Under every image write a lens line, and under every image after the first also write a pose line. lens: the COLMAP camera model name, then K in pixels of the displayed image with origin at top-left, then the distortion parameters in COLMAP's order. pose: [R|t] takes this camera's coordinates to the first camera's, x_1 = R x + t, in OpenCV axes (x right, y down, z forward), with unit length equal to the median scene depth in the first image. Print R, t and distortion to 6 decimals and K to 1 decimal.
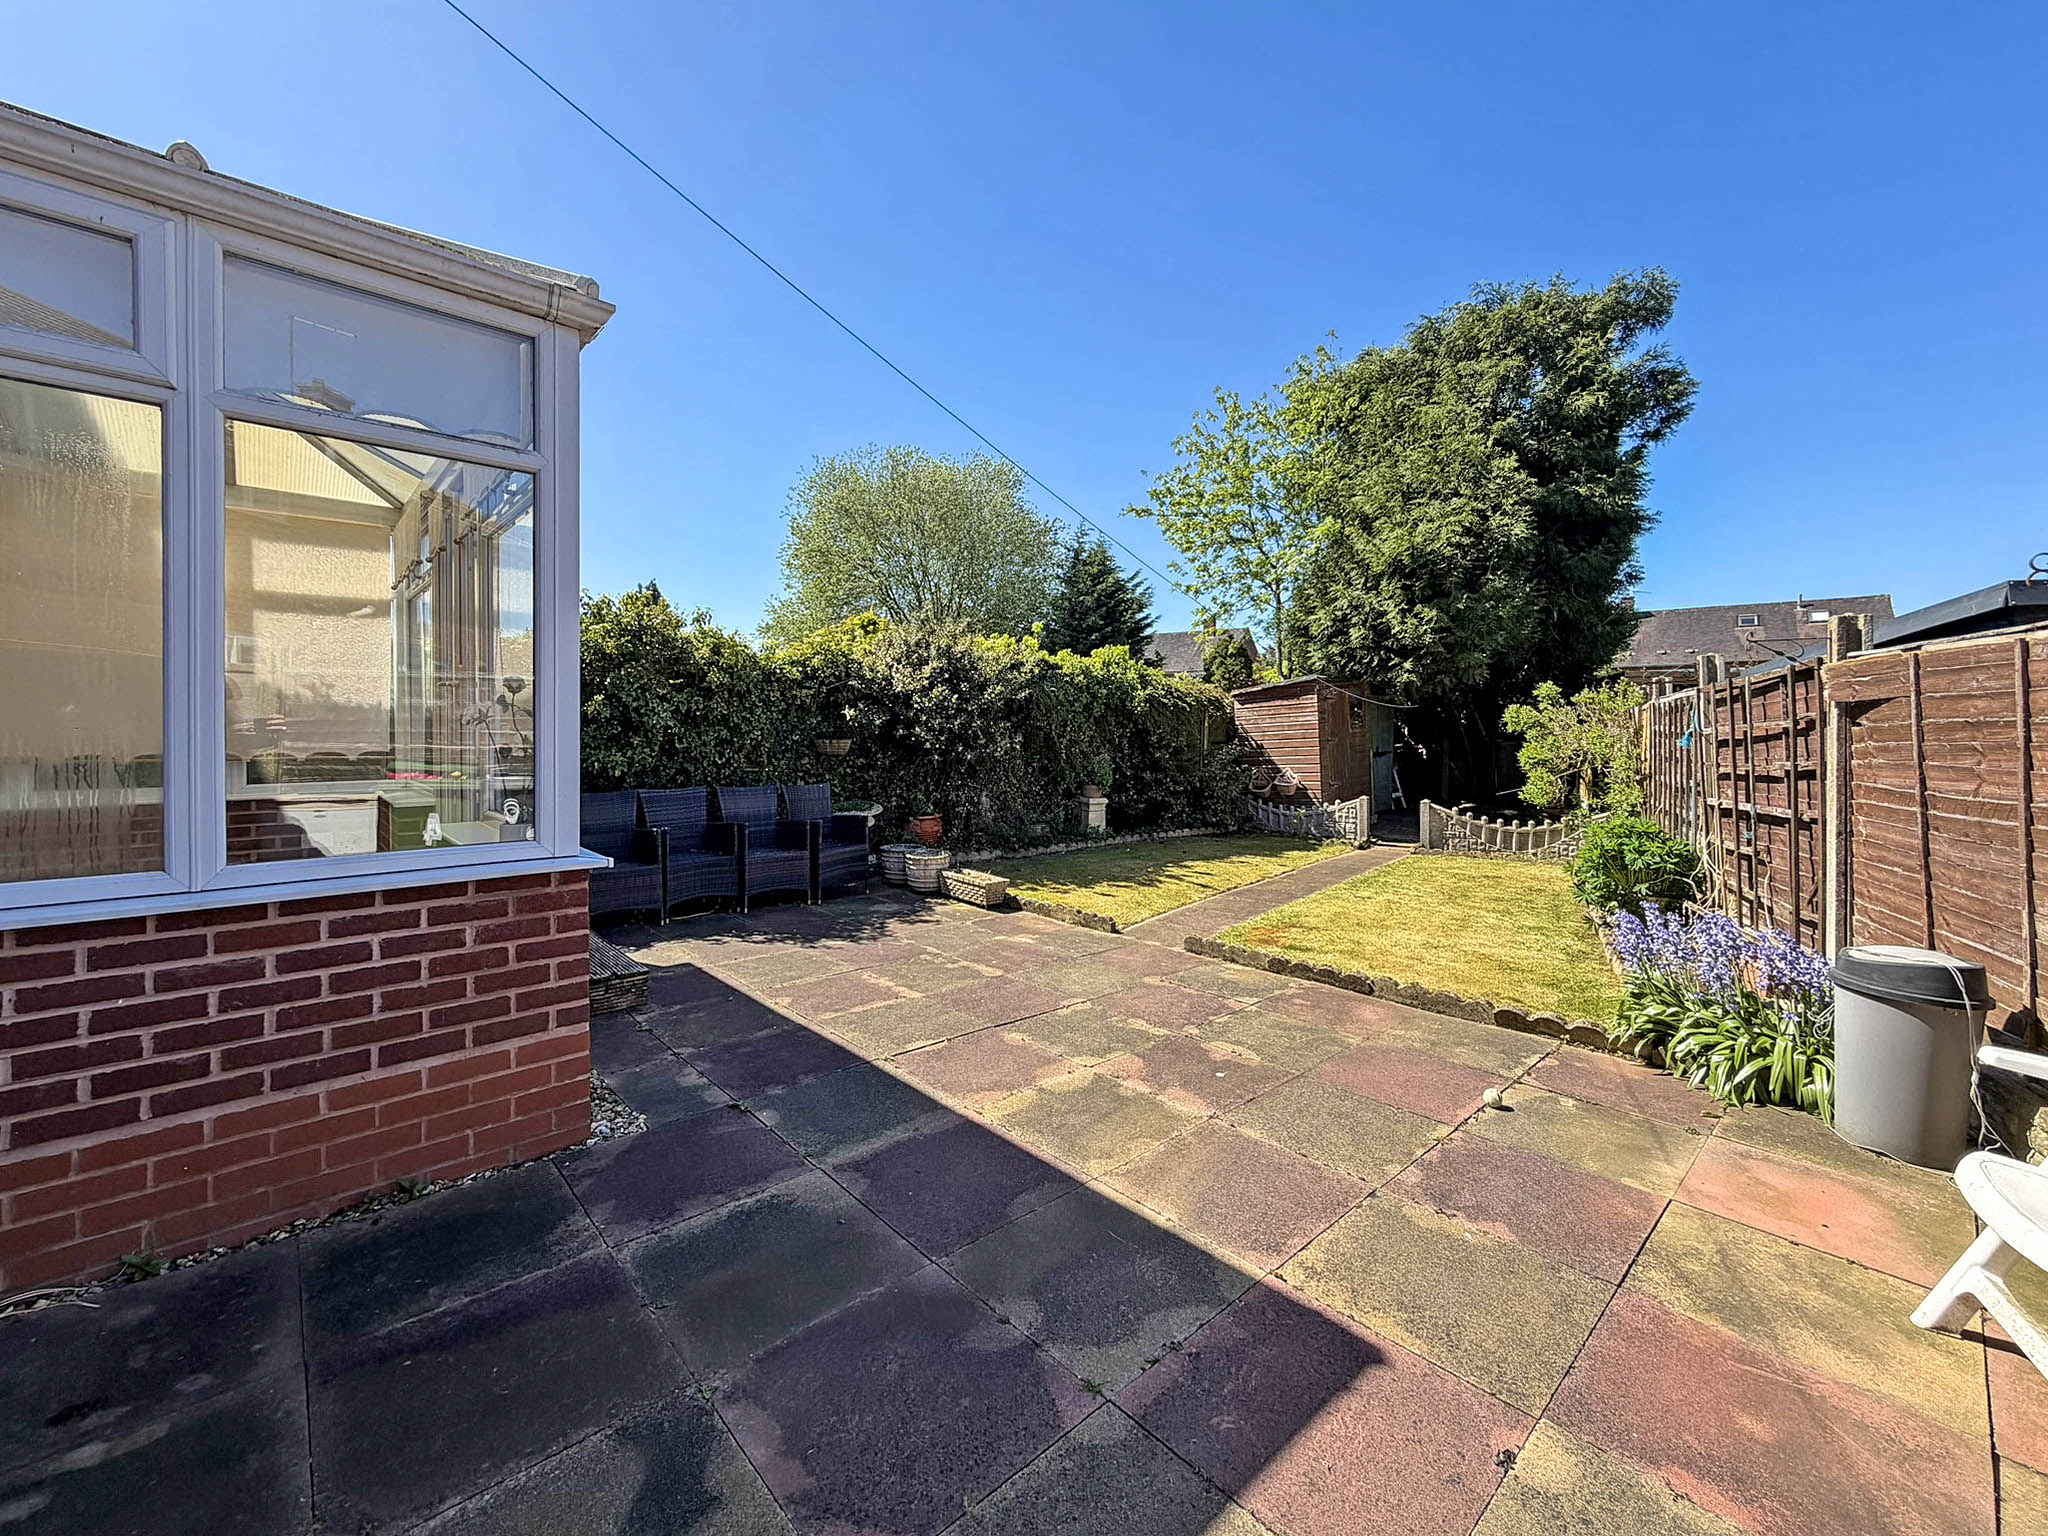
lens RADIAL K [[824.0, 0, 1051.5], [0, 824.0, 736.8], [0, 0, 1]] dist [-0.014478, -0.000117]
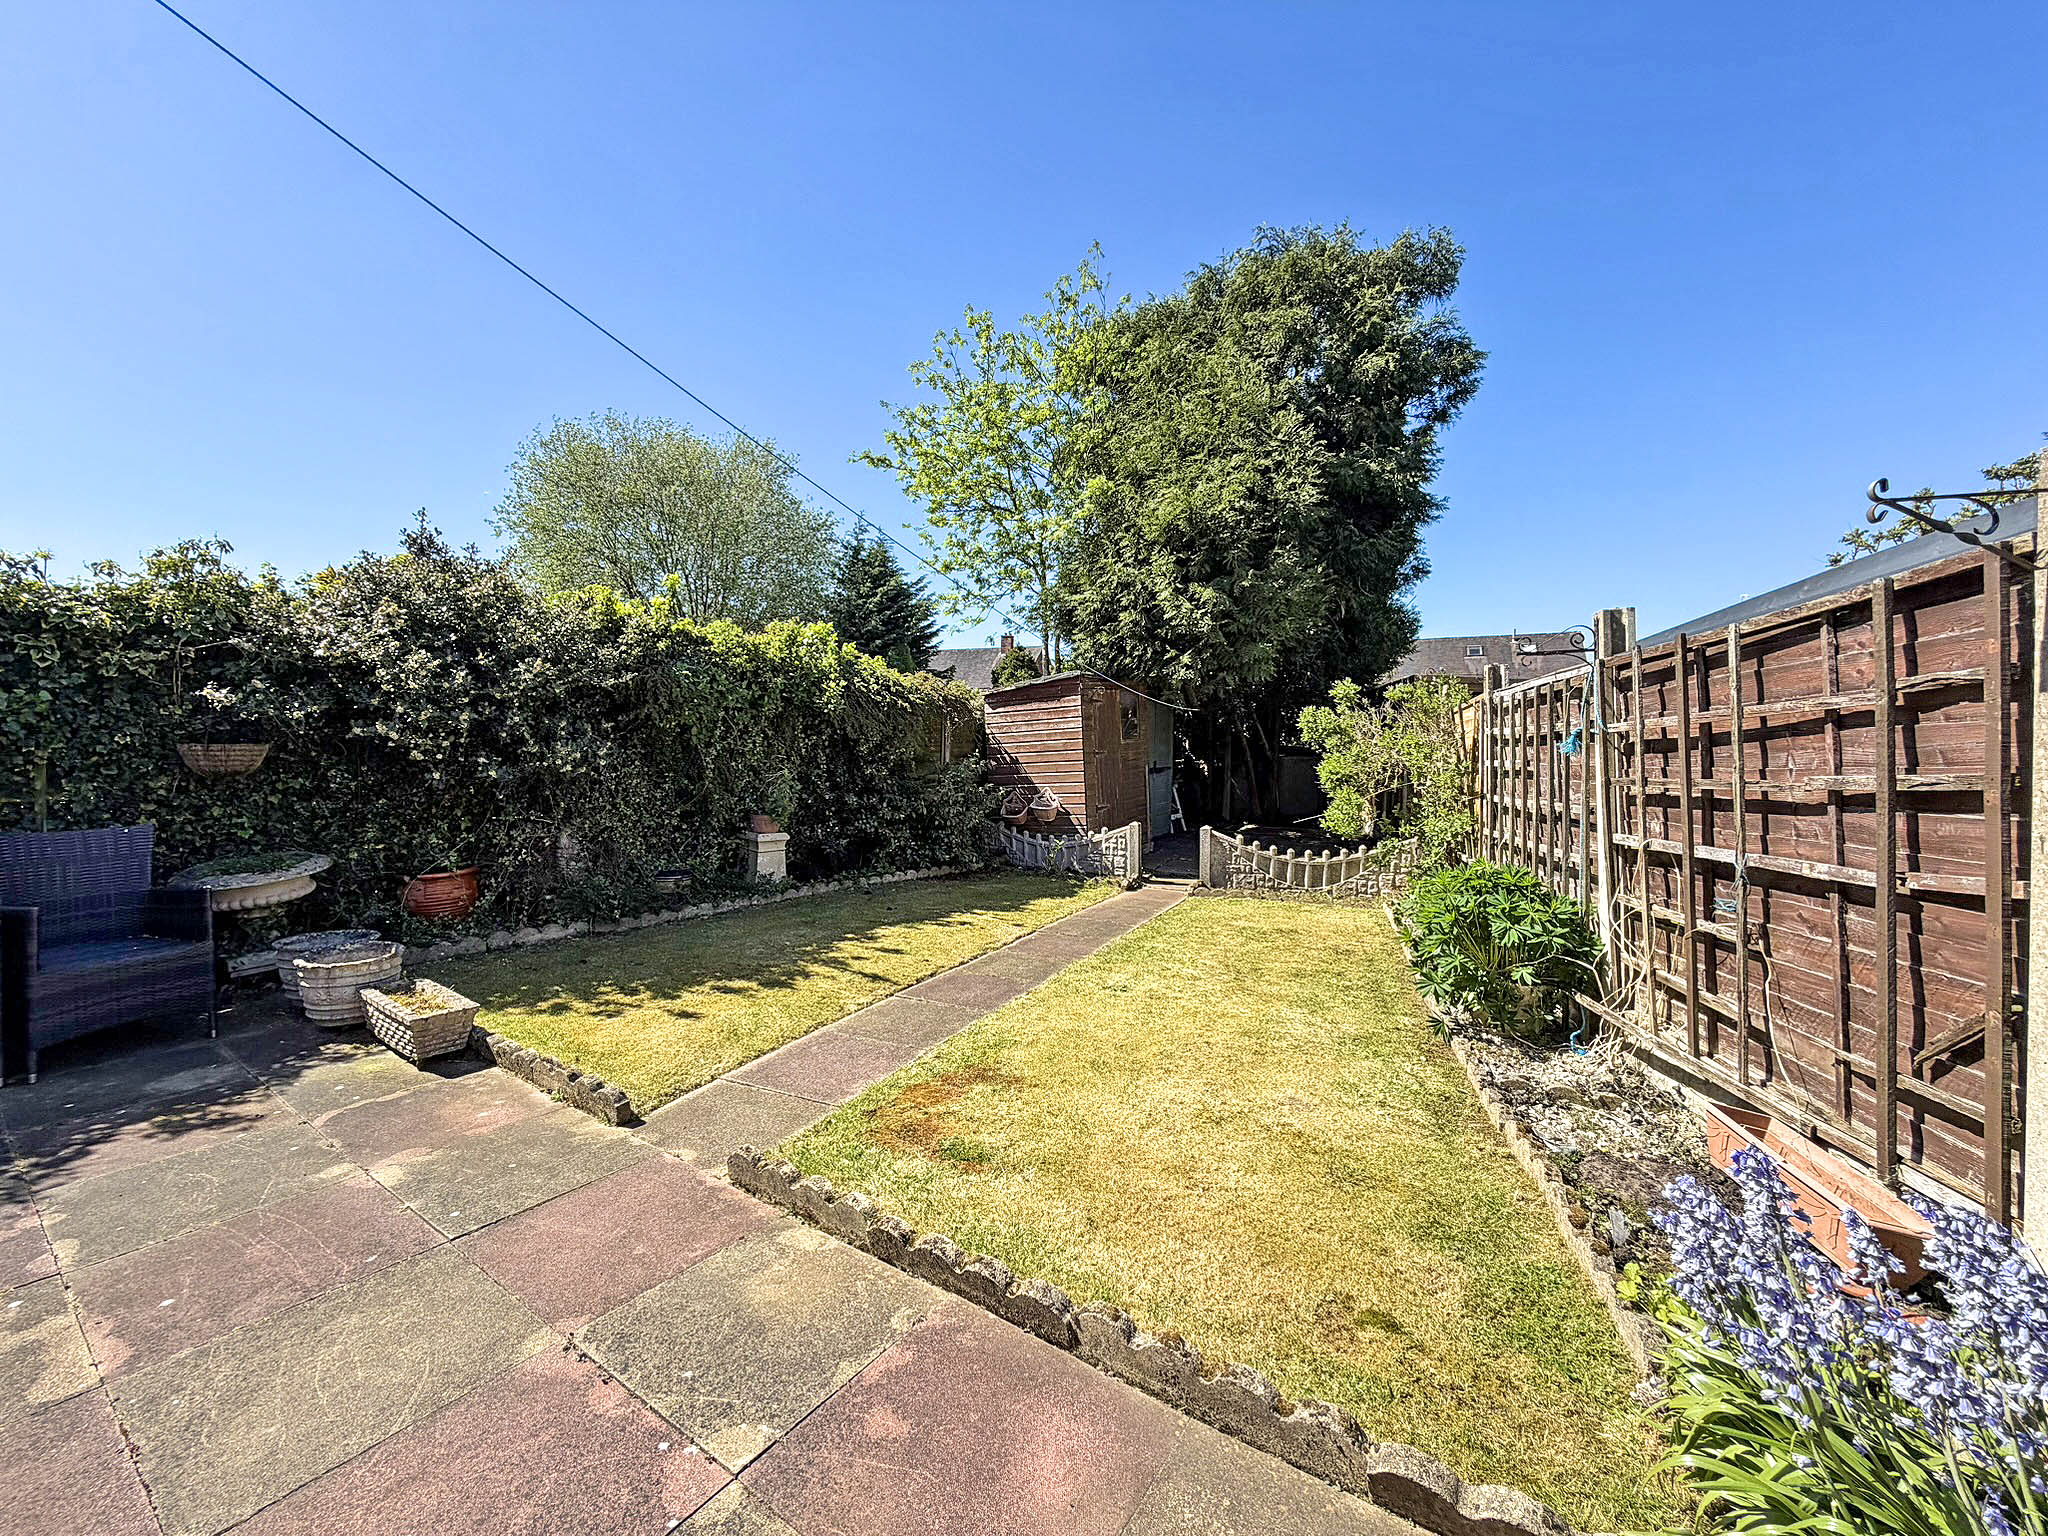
lens RADIAL K [[833.9, 0, 1082.2], [0, 833.9, 725.4], [0, 0, 1]] dist [-0.019770, -0.000005]
pose [[0.961974, 0.011407, 0.272904, 0.114968], [-0.001892, 0.999382, -0.035103, 0.007117], [-0.273135, 0.033251, 0.961401, 0.245164]]
